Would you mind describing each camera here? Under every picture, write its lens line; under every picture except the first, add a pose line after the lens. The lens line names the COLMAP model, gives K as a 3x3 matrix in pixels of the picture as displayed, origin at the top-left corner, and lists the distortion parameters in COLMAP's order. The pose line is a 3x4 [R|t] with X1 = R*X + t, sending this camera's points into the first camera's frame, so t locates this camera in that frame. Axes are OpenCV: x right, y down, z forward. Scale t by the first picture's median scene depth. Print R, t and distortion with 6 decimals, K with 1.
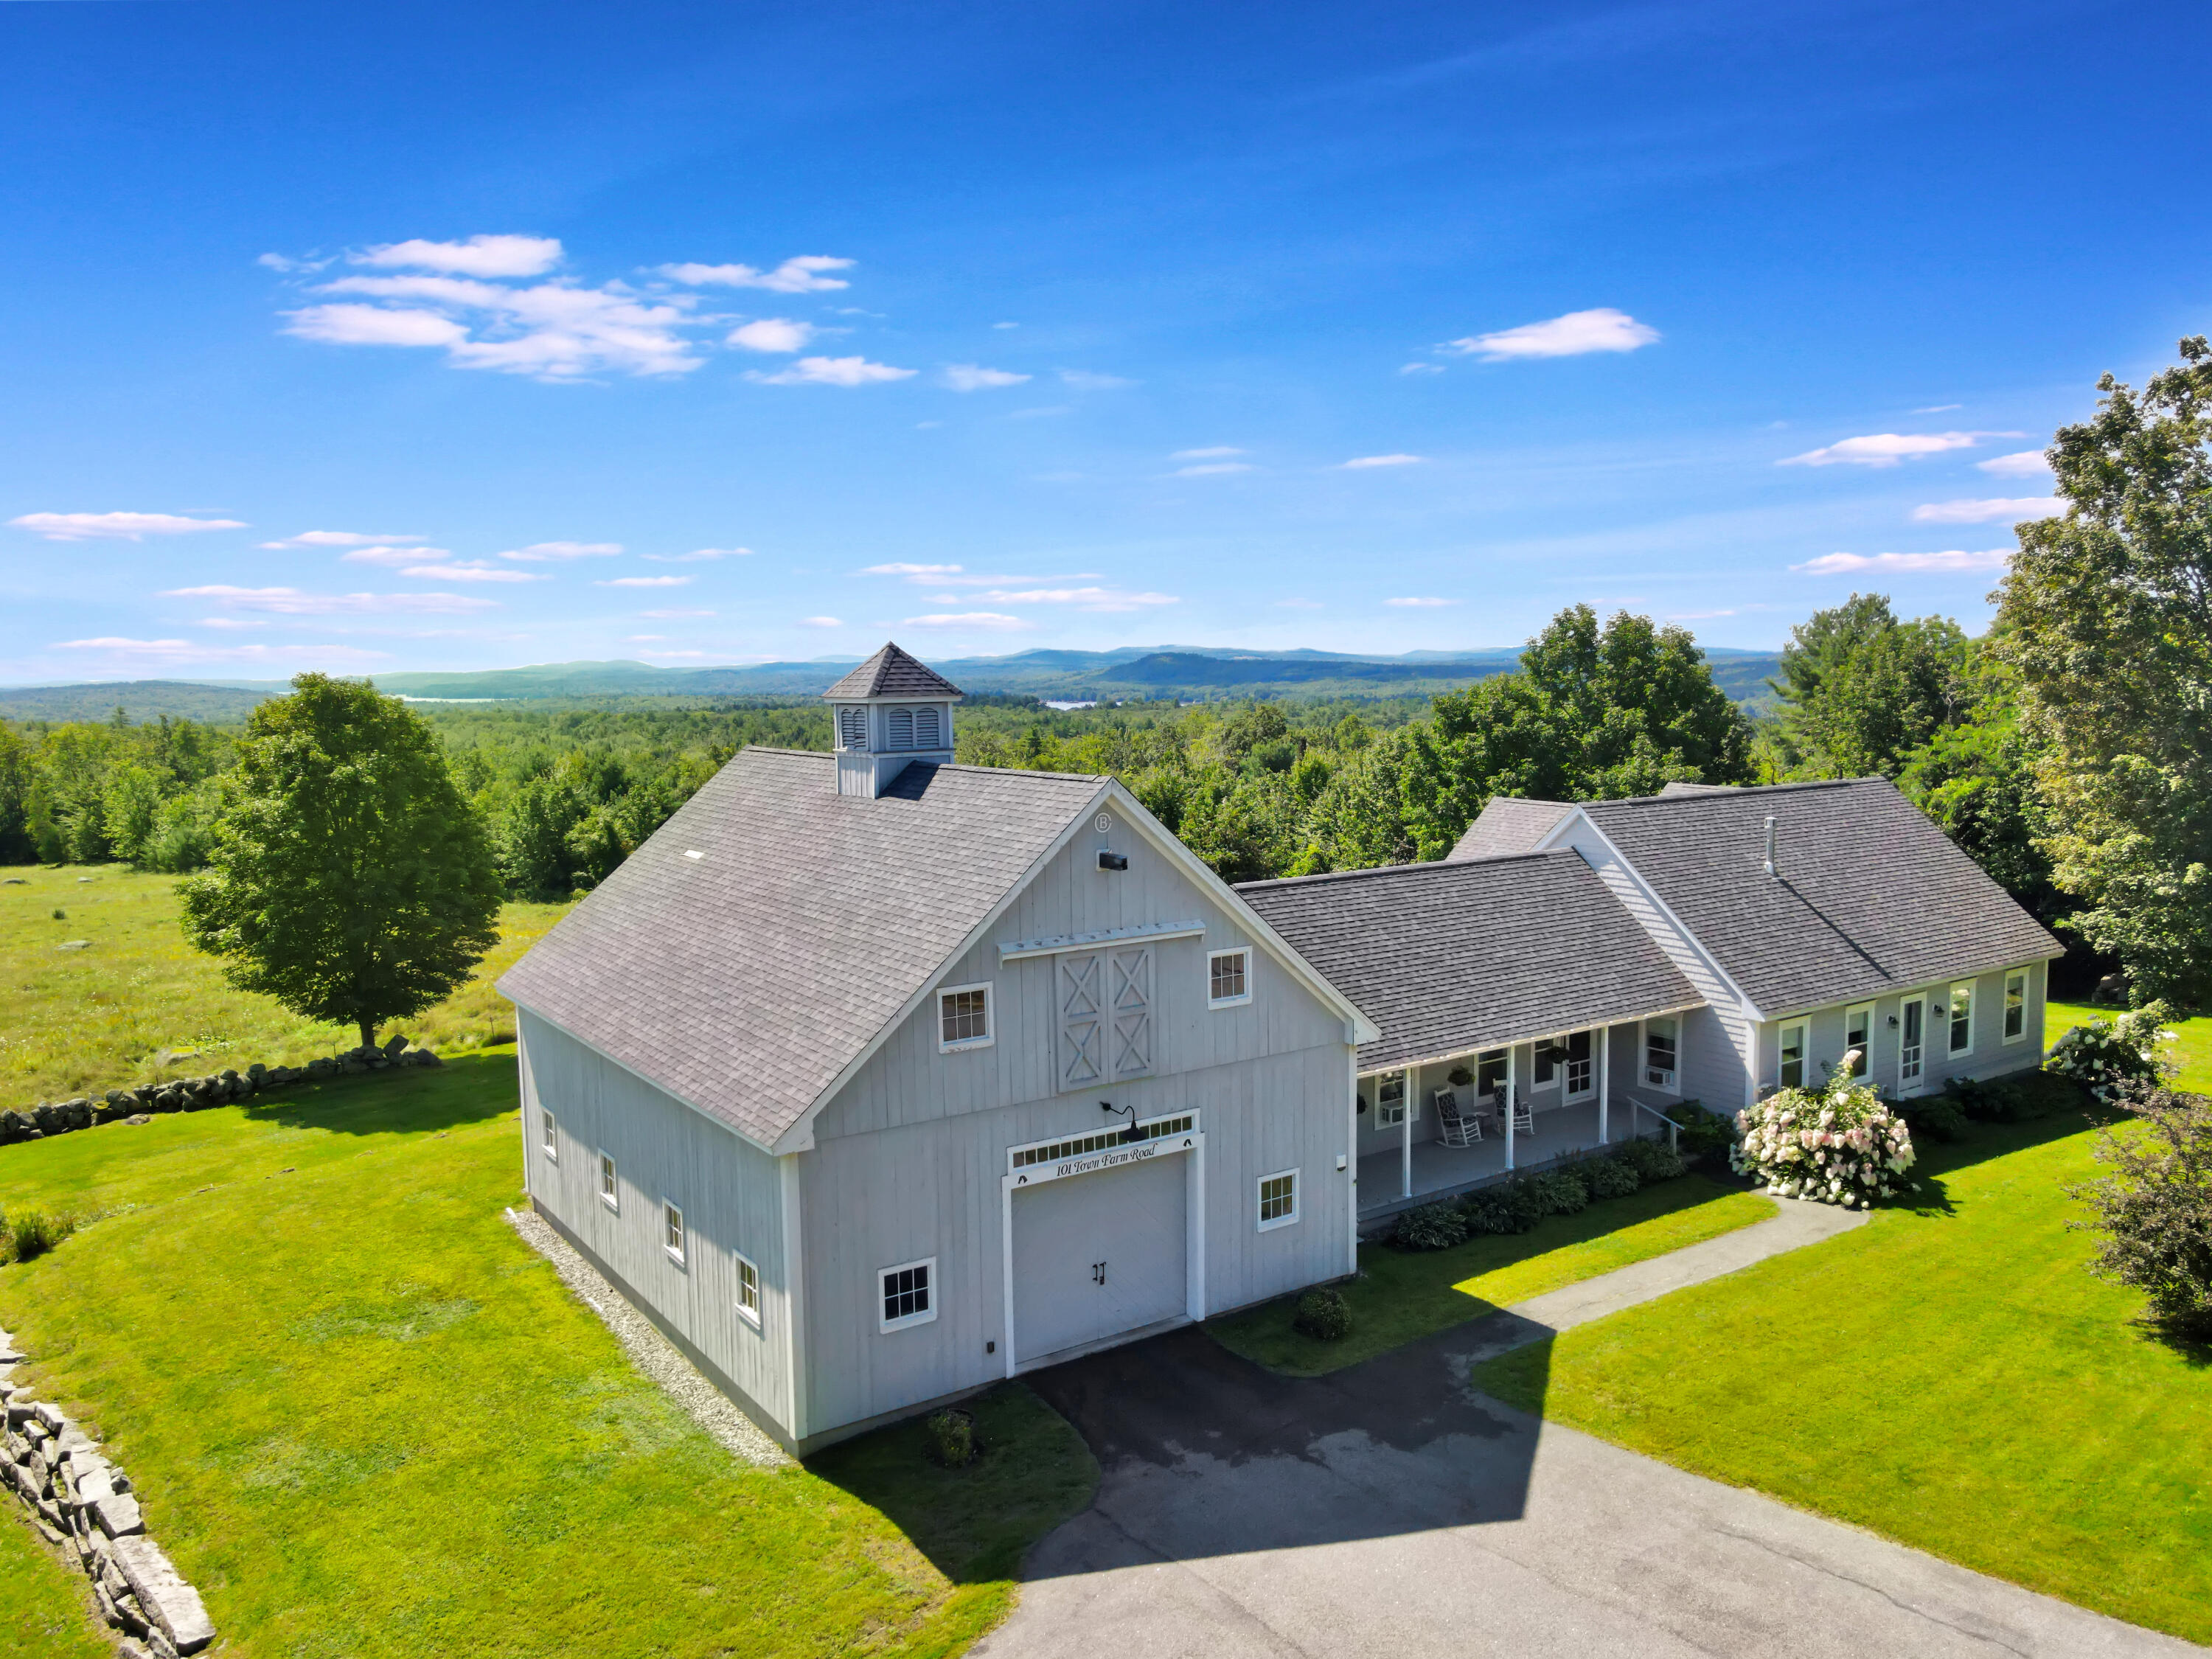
lens RADIAL K [[1624.1, 0, 1102.5], [0, 1624.1, 858.0], [0, 0, 1]] dist [0.000010, 0.057974]
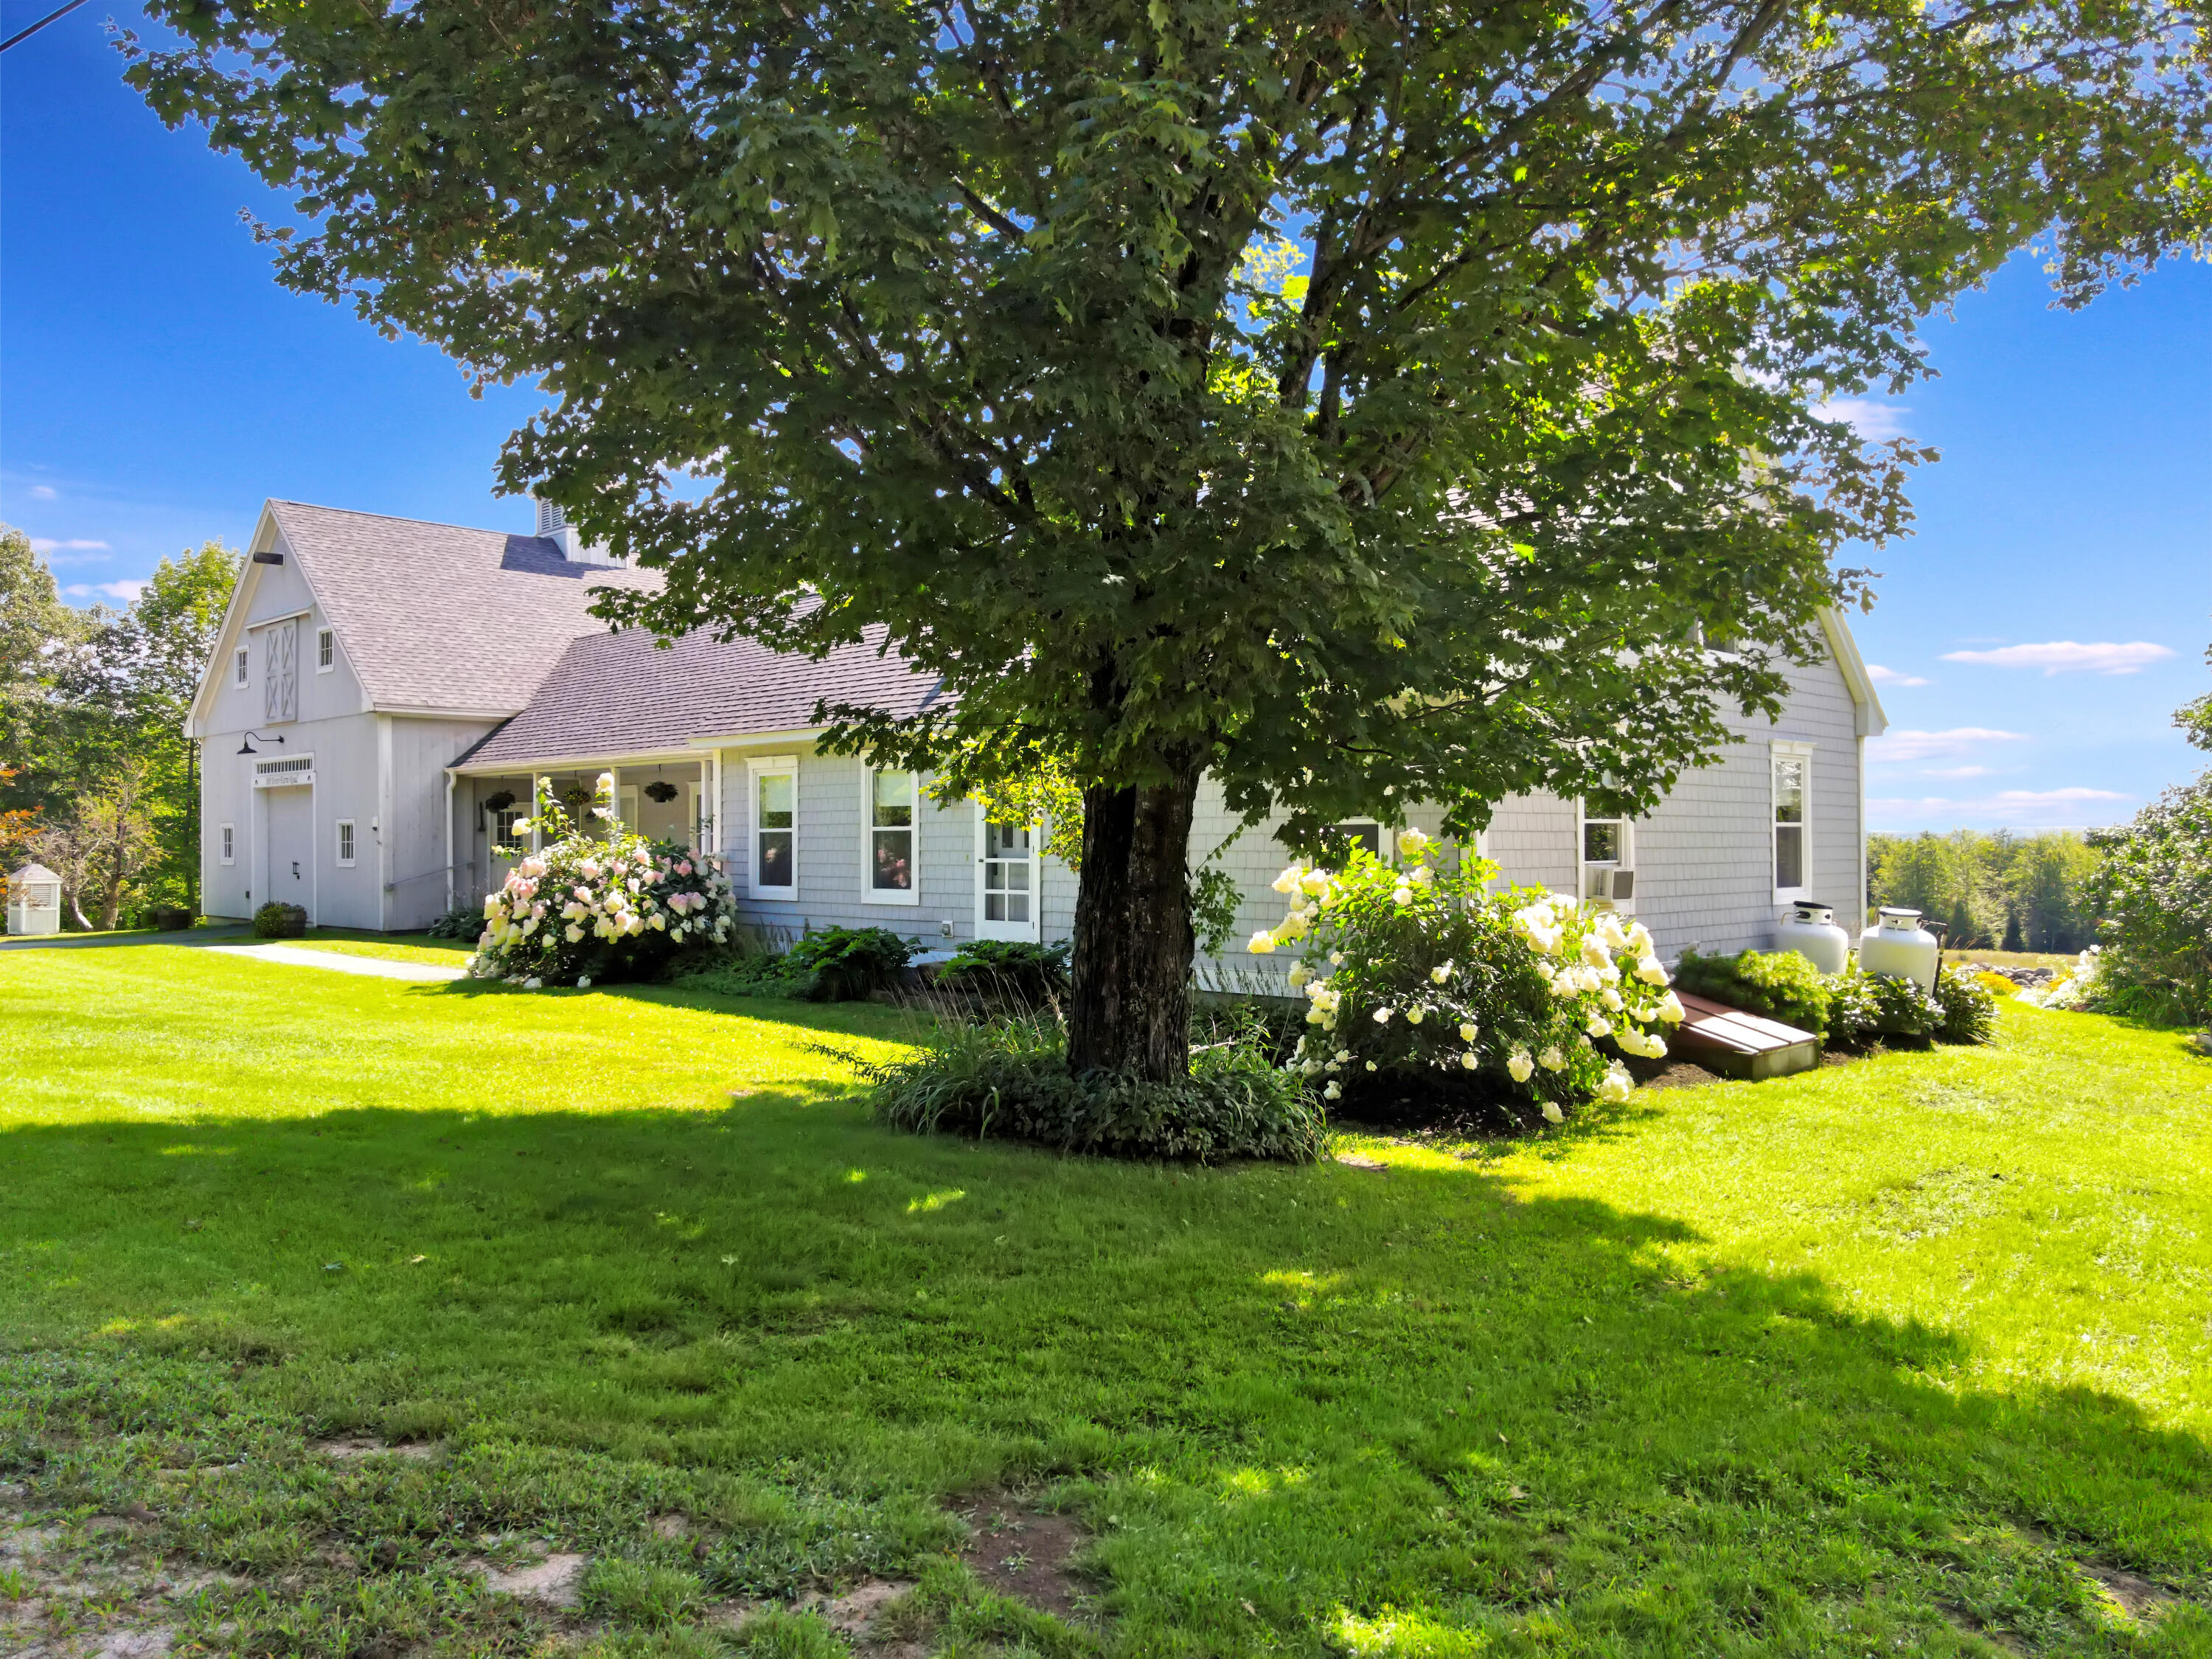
lens RADIAL K [[1610.6, 0, 1119.5], [0, 1610.6, 836.5], [0, 0, 1]] dist [0.002917, 0.012127]
pose [[0.207139, 0.012420, -0.978233, 1.377810], [-0.113862, 0.993430, -0.011497, 0.156438], [0.971663, 0.113765, 0.207192, 1.311082]]
